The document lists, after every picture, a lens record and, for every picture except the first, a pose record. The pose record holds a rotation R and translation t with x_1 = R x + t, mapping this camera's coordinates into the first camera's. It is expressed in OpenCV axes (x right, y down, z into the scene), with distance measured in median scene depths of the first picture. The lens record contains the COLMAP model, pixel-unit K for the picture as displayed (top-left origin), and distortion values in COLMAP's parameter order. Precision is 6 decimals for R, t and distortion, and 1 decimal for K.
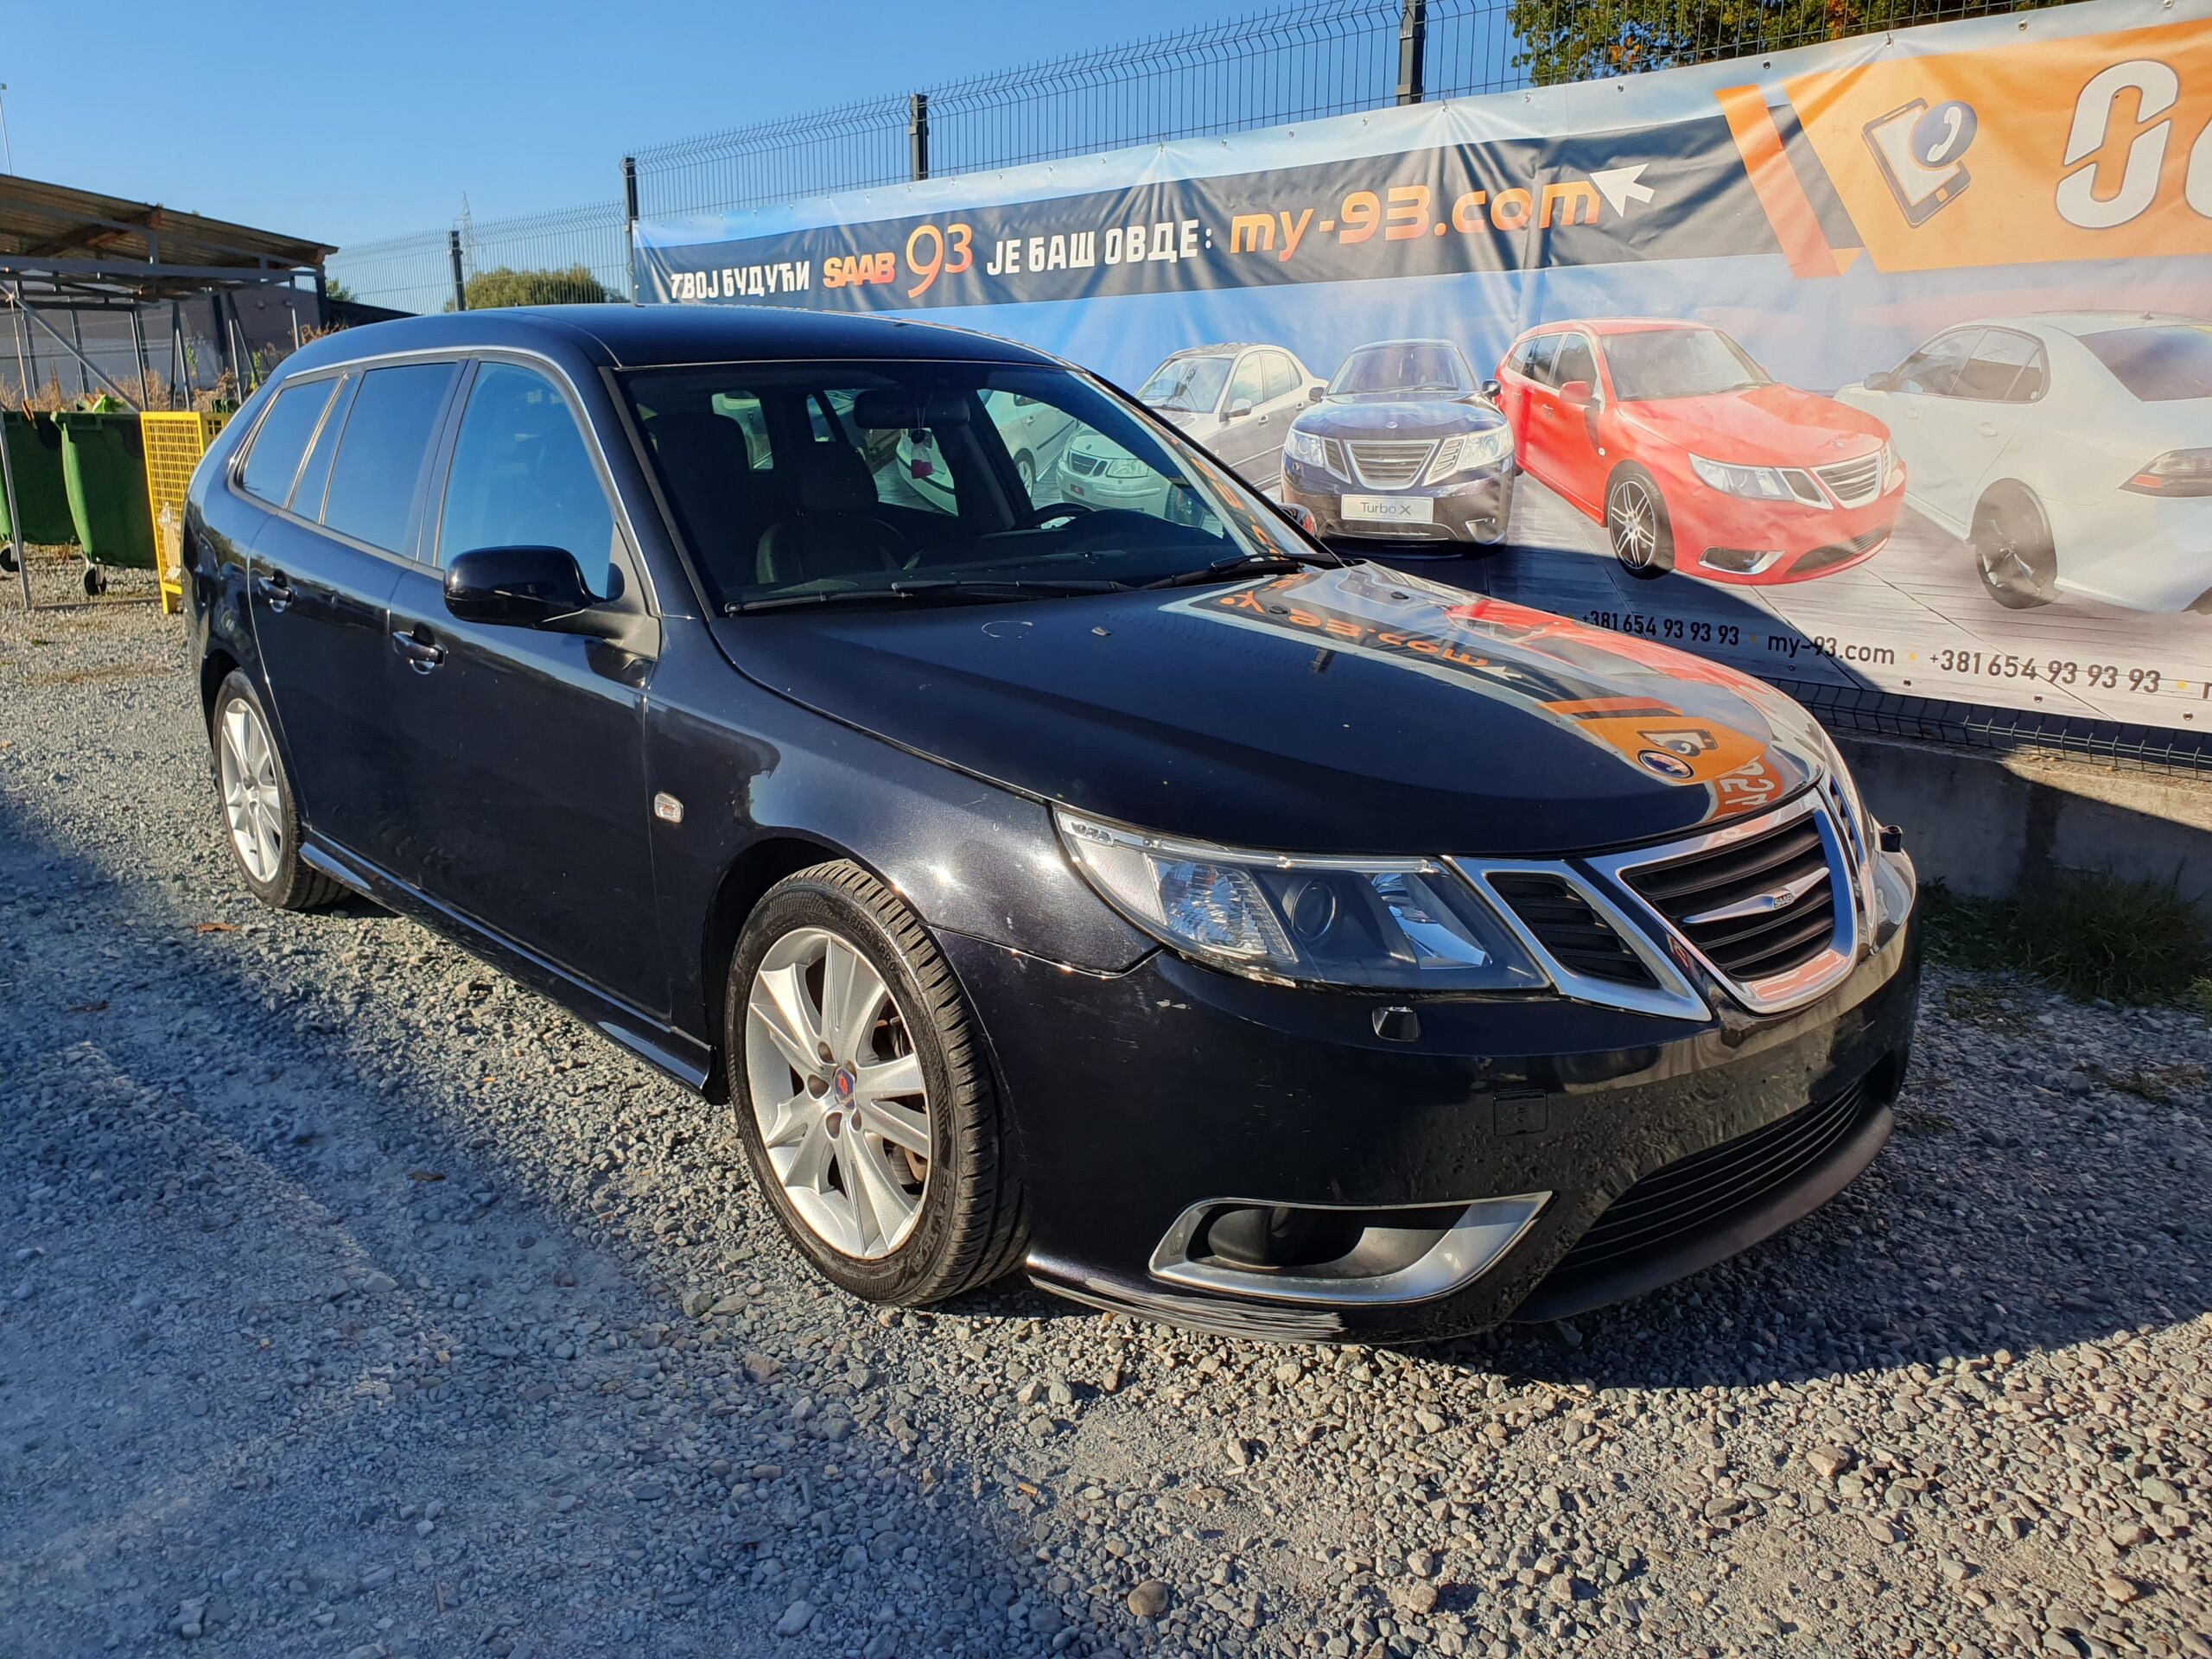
lens RADIAL K [[1713.5, 0, 1053.7], [0, 1713.5, 840.5], [0, 0, 1]] dist [0.012409, 0.000756]
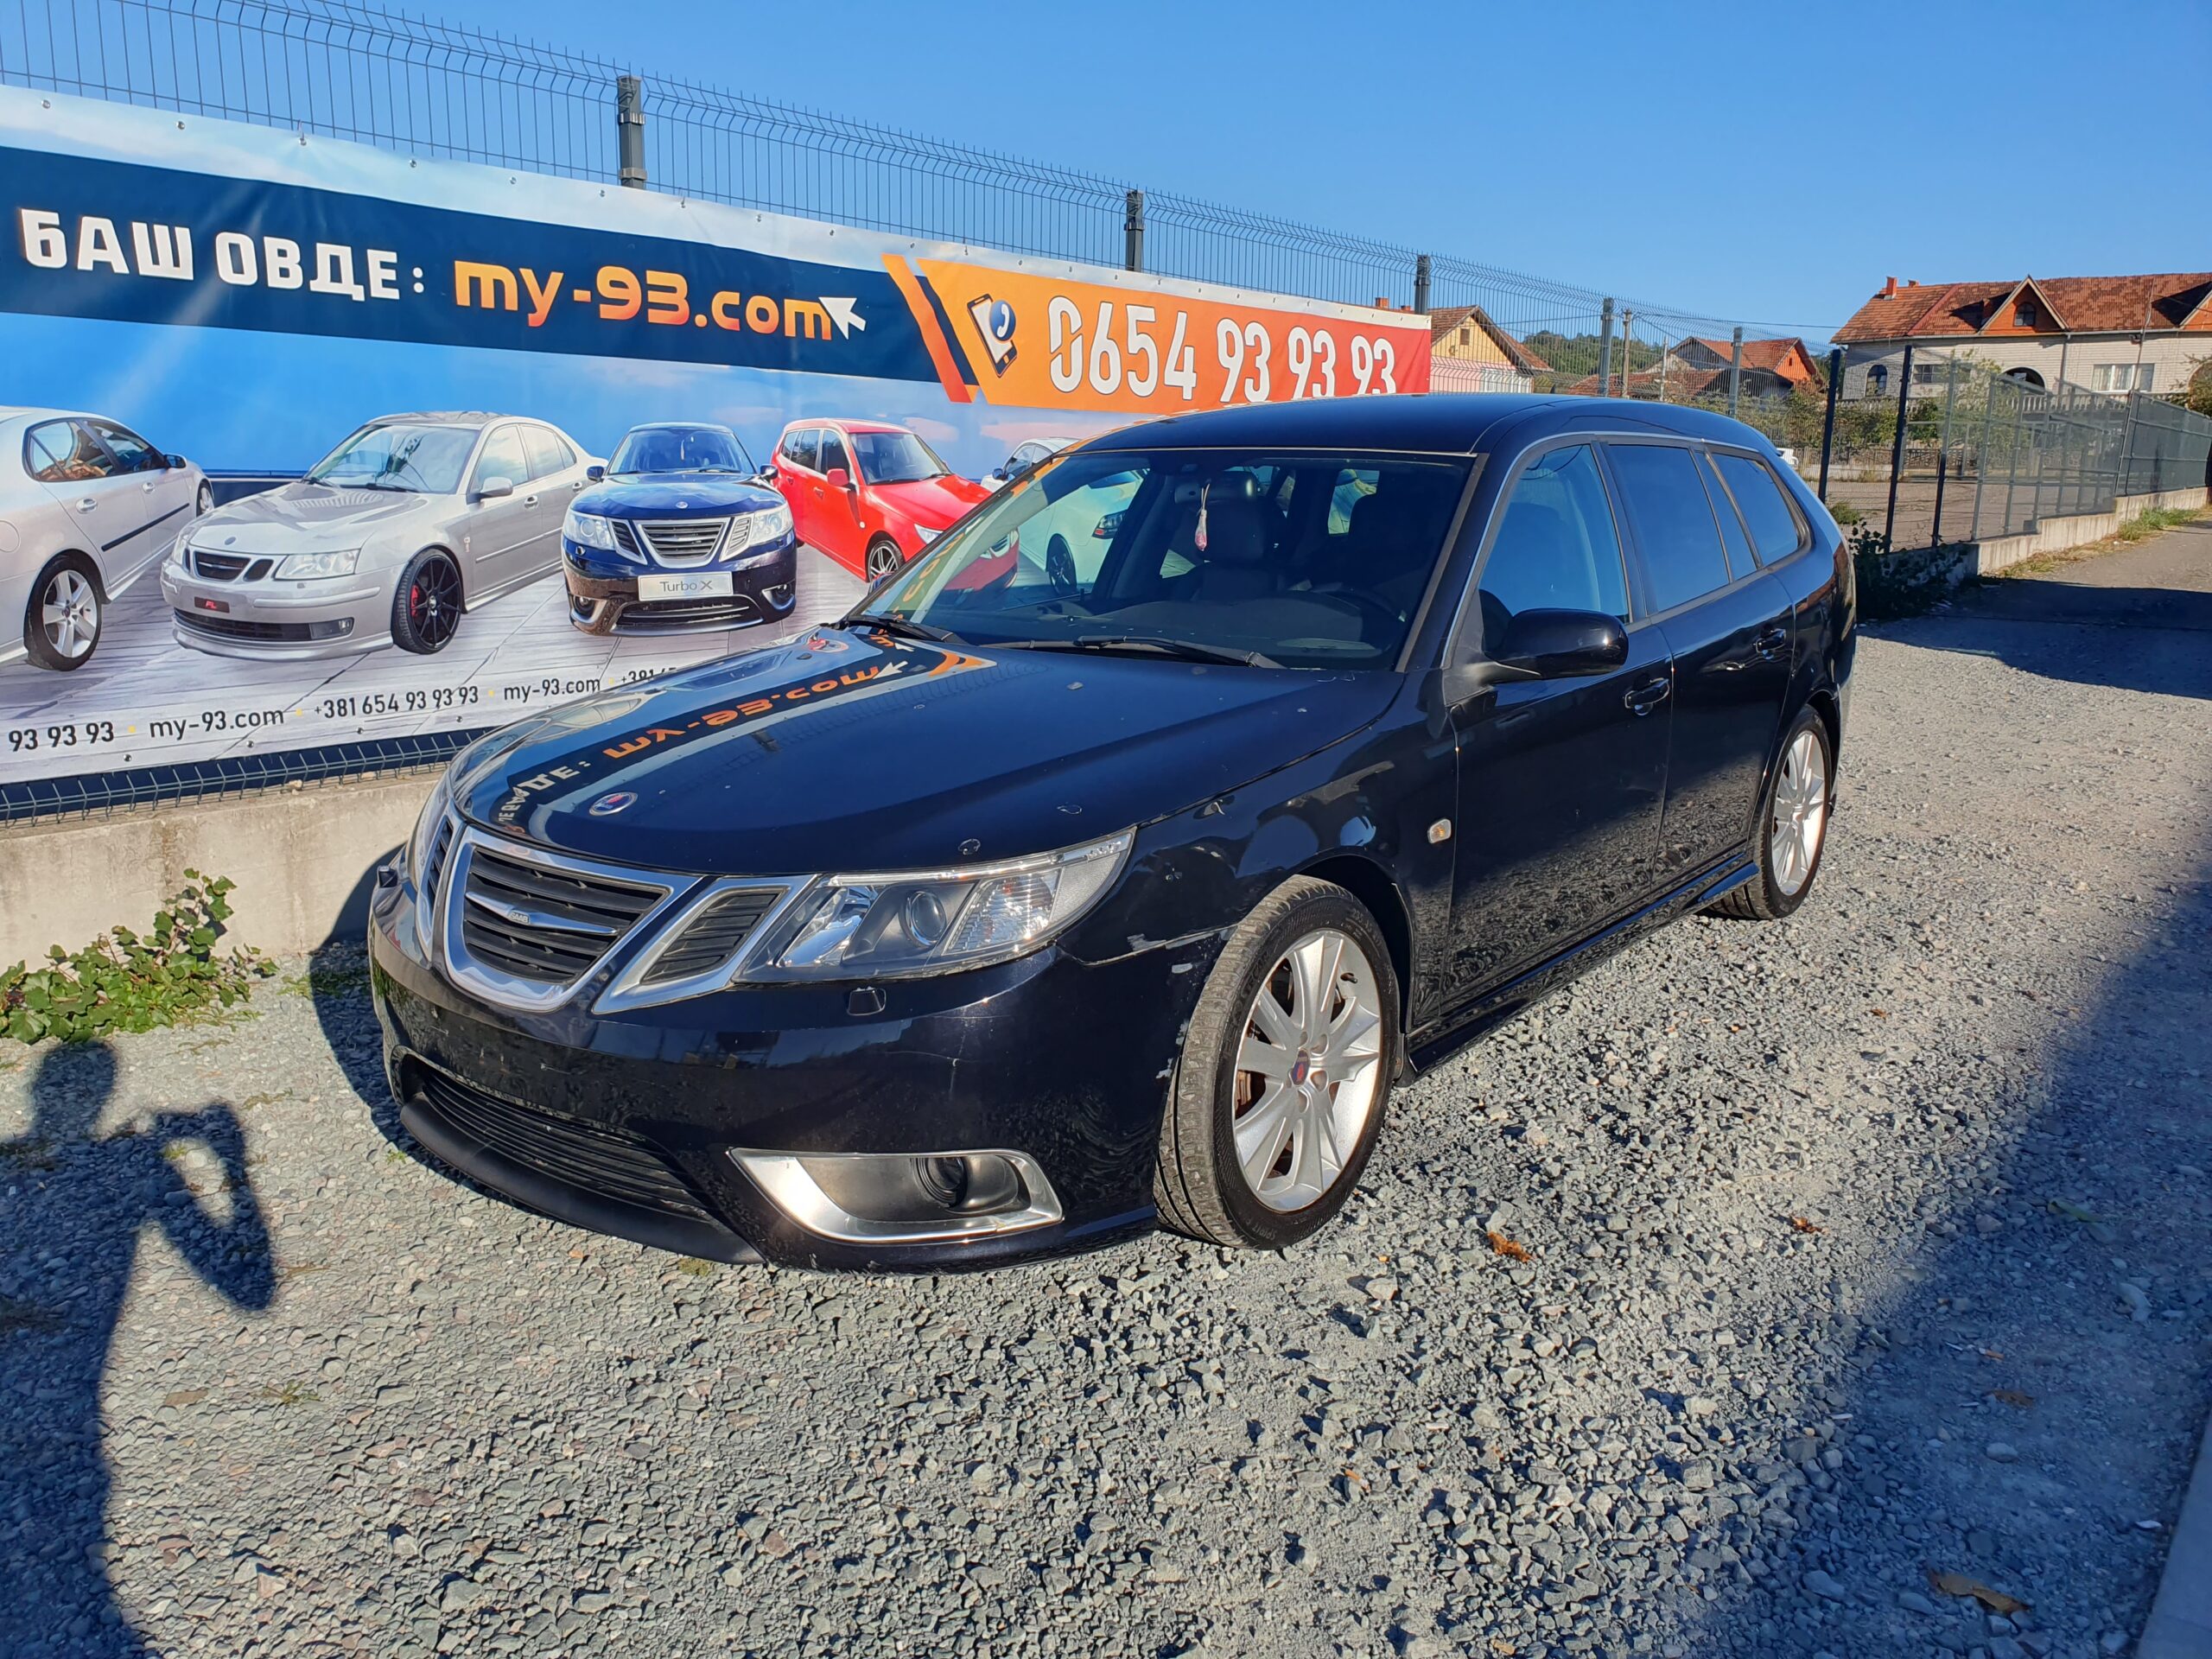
lens RADIAL K [[1713.5, 0, 1093.7], [0, 1713.5, 834.4], [0, 0, 1]] dist [0.012409, 0.000756]
pose [[-0.211787, -0.204707, 0.955637, -1.149257], [0.233181, 0.938994, 0.252819, -0.344300], [-0.949090, 0.276381, -0.151133, 1.297206]]
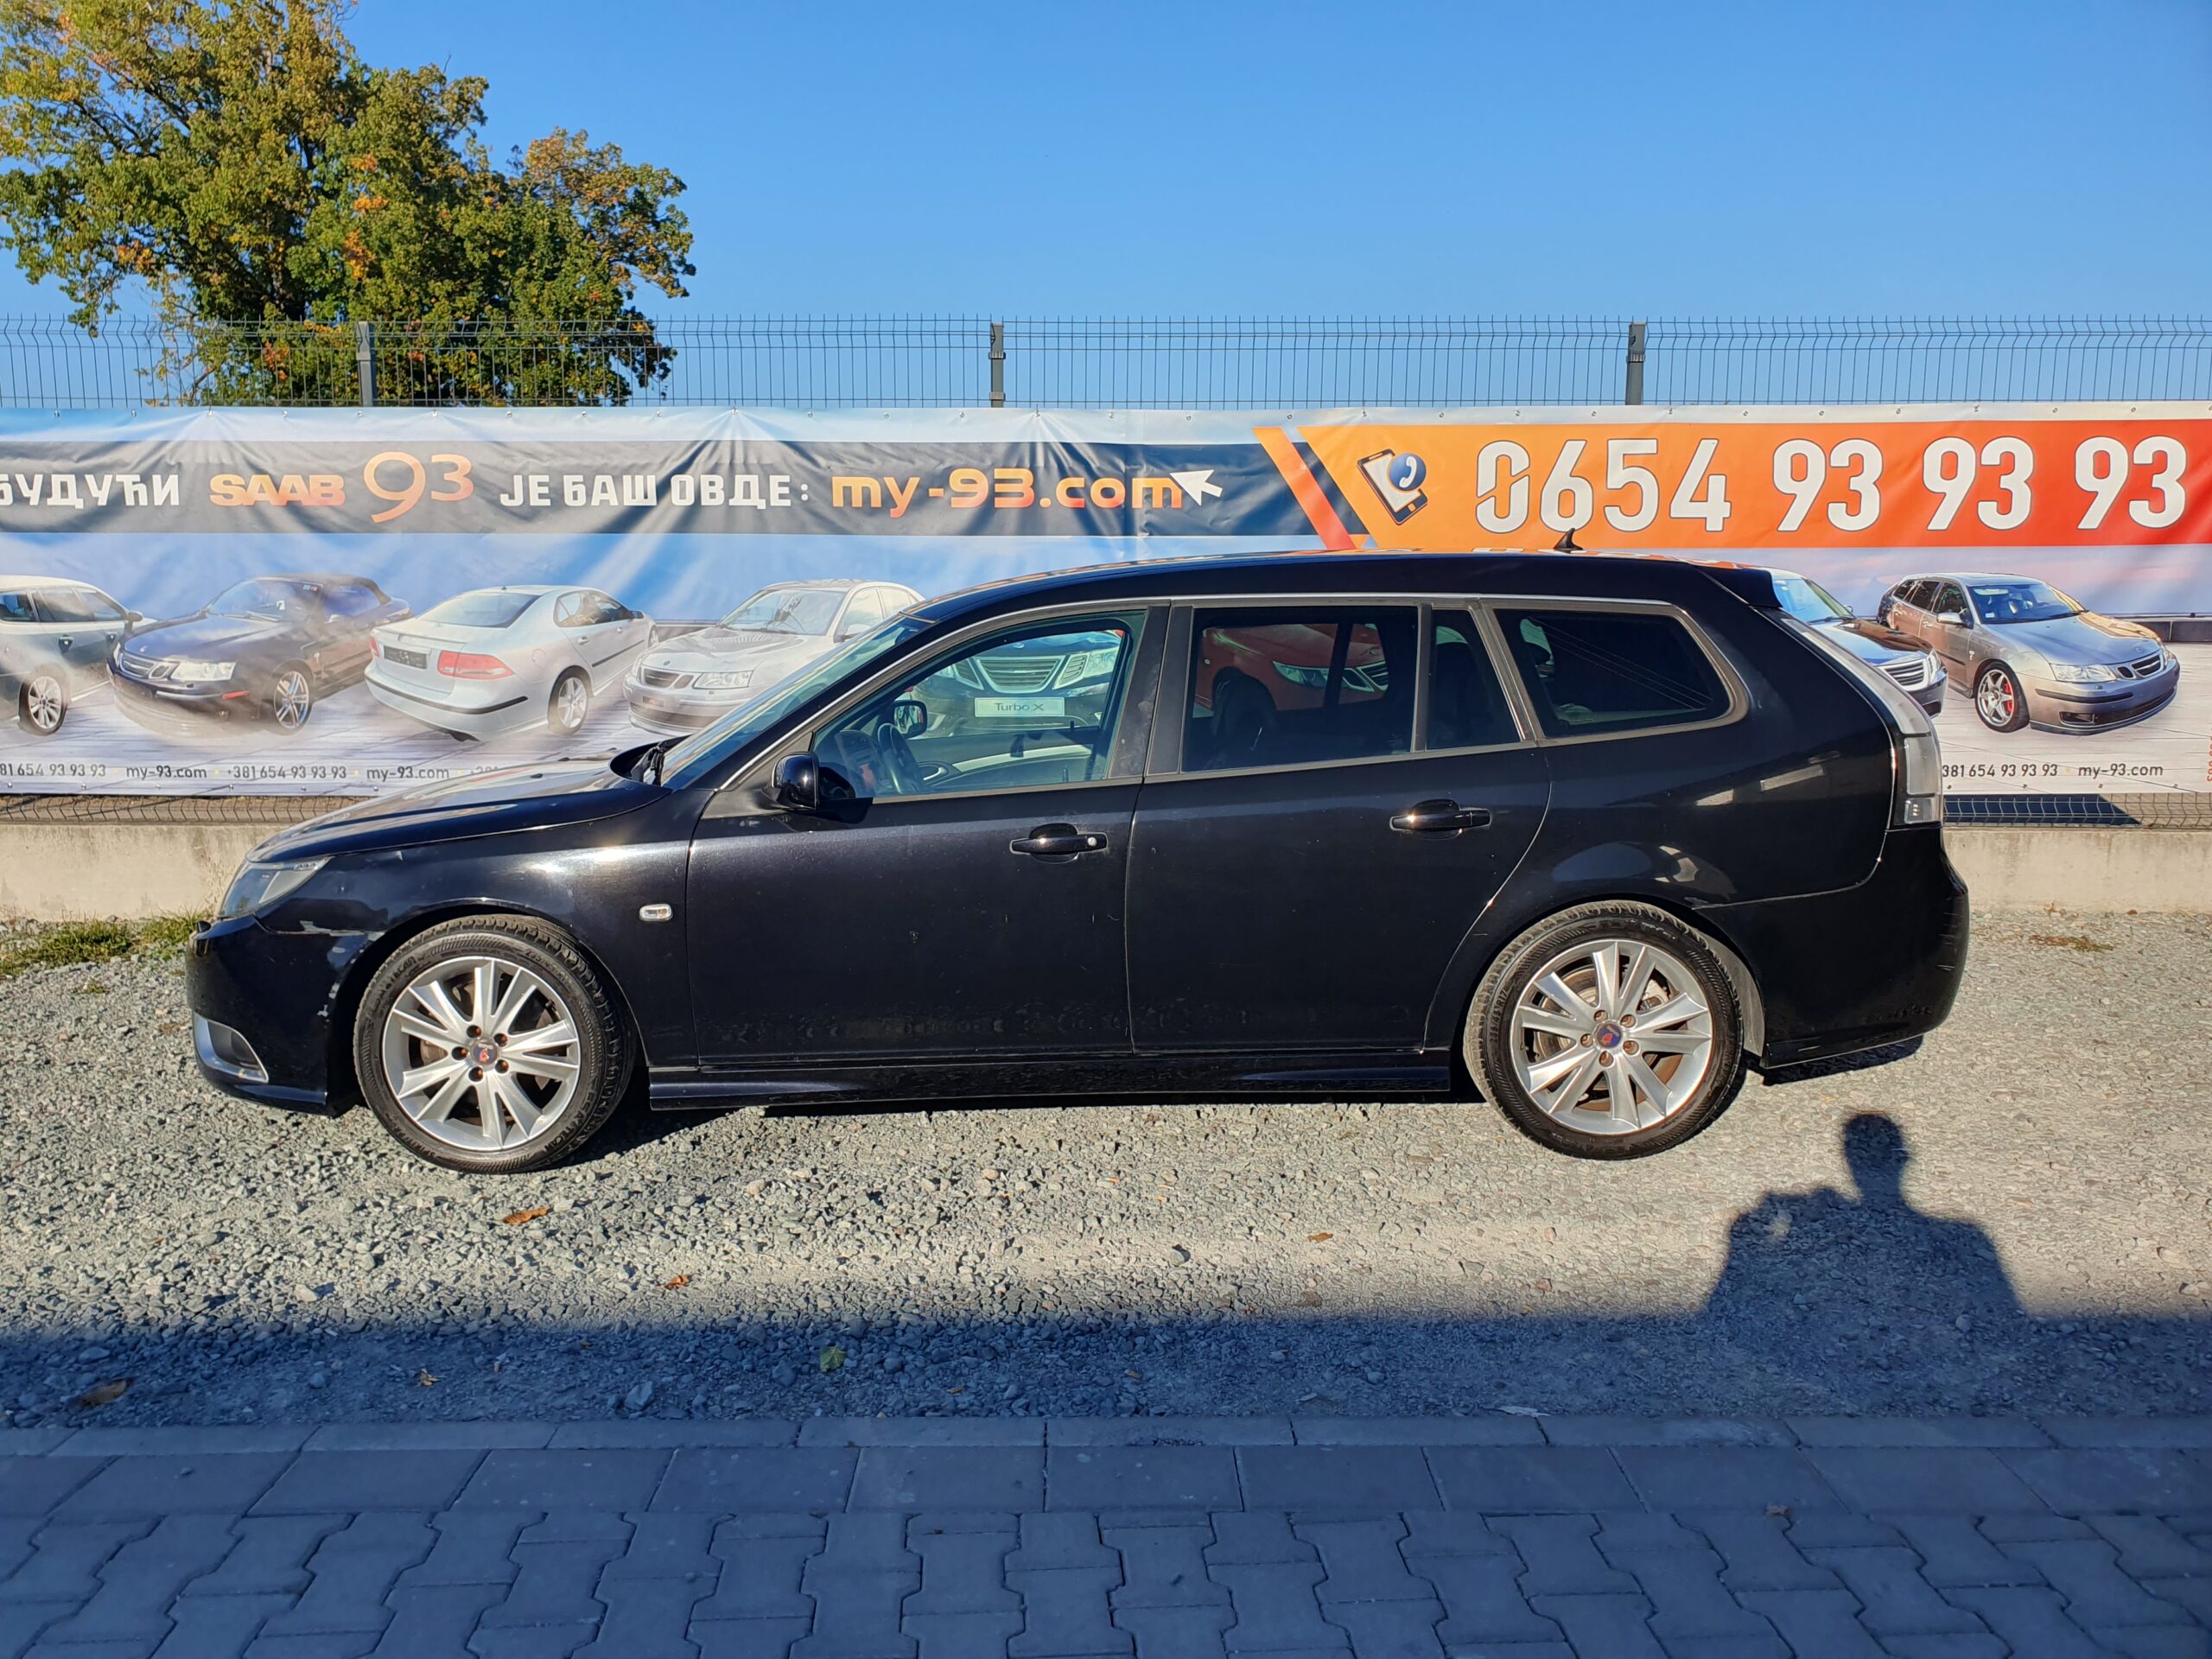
lens RADIAL K [[1713.5, 0, 1087.3], [0, 1713.5, 830.4], [0, 0, 1]] dist [0.012409, 0.000756]
pose [[0.644430, -0.106486, 0.757212, -1.017762], [0.193474, 0.980741, -0.026736, -0.076931], [-0.739782, 0.163730, 0.652622, 0.181605]]
